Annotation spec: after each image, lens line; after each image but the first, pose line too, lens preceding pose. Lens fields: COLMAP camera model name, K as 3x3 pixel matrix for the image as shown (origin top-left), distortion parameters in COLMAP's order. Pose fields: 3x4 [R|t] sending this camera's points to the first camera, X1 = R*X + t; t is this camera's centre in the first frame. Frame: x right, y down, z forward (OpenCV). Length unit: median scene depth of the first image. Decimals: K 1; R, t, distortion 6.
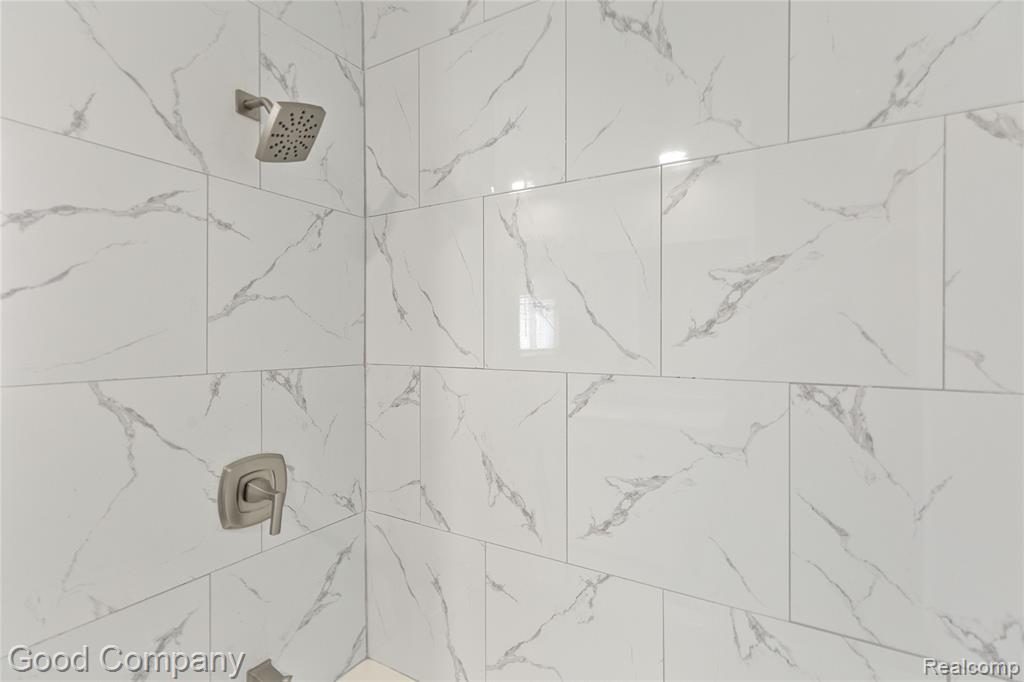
lens RADIAL K [[467.0, 0, 514.0], [0, 467.0, 347.6], [0, 0, 1]] dist [0.012874, -0.001982]
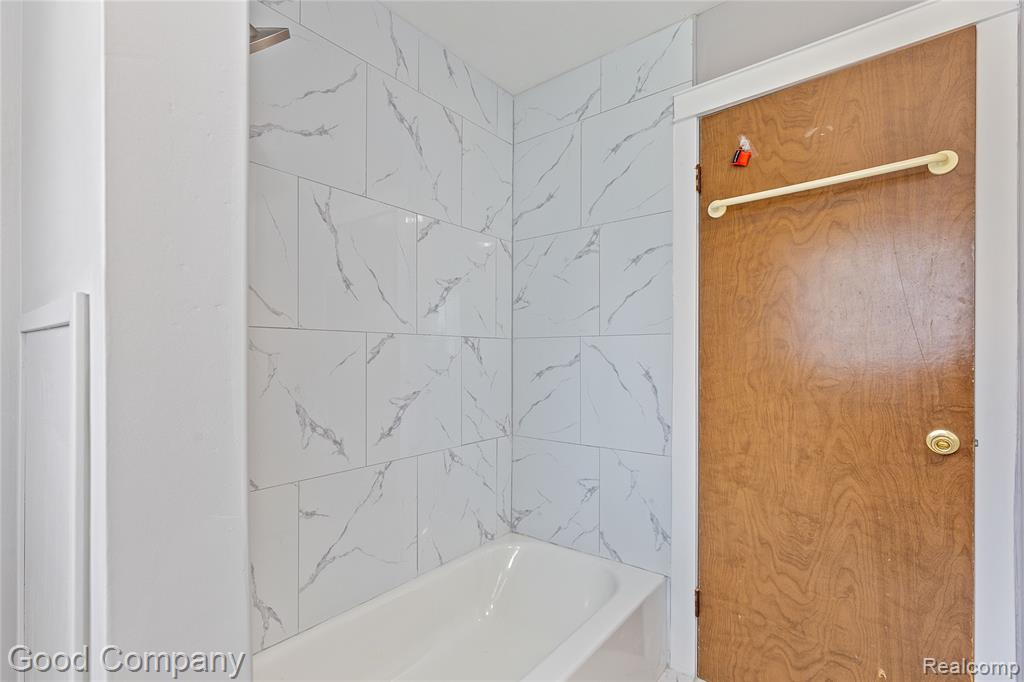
lens RADIAL K [[467.0, 0, 513.7], [0, 467.0, 344.0], [0, 0, 1]] dist [0.012874, -0.001982]
pose [[0.149651, 0.005916, 0.988721, -1.246680], [-0.000027, 0.999982, -0.005980, 0.100202], [-0.988739, 0.000868, 0.149648, 0.353922]]
